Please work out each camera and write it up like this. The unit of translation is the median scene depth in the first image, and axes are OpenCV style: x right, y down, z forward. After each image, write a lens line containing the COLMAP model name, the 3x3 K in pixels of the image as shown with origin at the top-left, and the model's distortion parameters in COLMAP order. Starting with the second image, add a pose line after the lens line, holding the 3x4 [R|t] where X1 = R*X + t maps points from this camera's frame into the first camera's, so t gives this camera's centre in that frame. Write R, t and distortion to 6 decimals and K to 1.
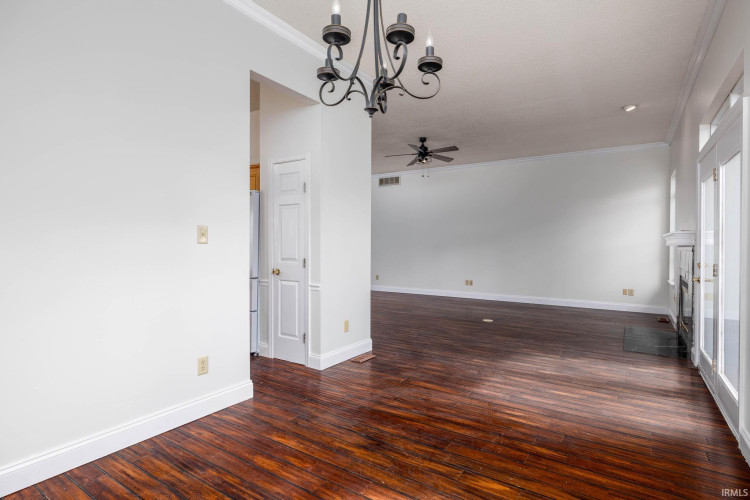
lens RADIAL K [[390.8, 0, 375.0], [0, 390.8, 250.0], [0, 0, 1]] dist [-0.000205, -0.000099]
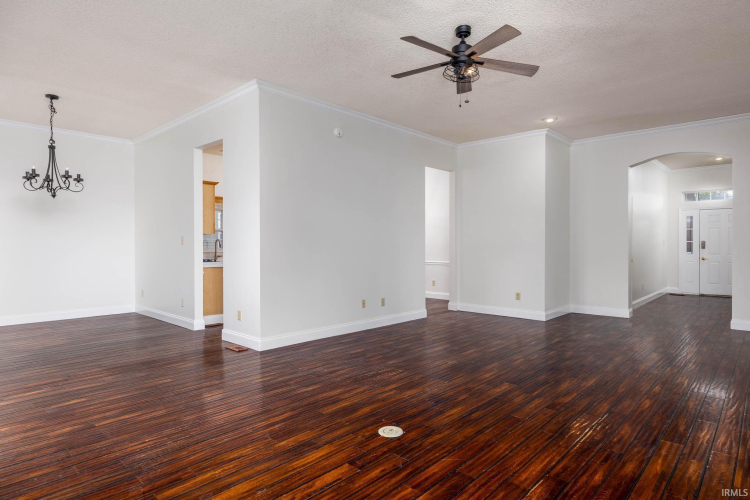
lens RADIAL K [[425.1, 0, 373.0], [0, 425.1, 248.4], [0, 0, 1]] dist [0.004646, 0.000964]
pose [[-0.168820, 0.002411, -0.985644, 0.653821], [-0.015456, 0.999868, 0.005093, -0.009073], [0.985526, 0.016094, -0.168760, 0.950295]]
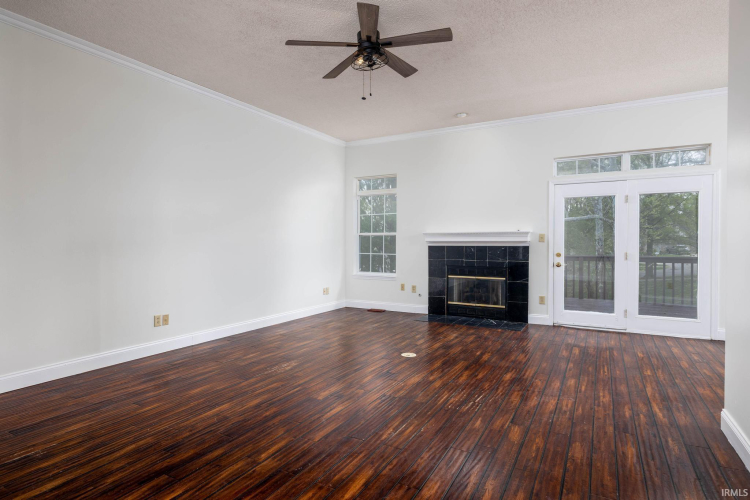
lens RADIAL K [[409.2, 0, 375.0], [0, 409.2, 250.0], [0, 0, 1]] dist [-0.000847, 0.000090]
pose [[-0.075683, -0.023906, 0.996845, -0.358539], [0.015316, 0.999567, 0.025134, -0.014662], [-0.997014, 0.017170, -0.075284, 0.998872]]
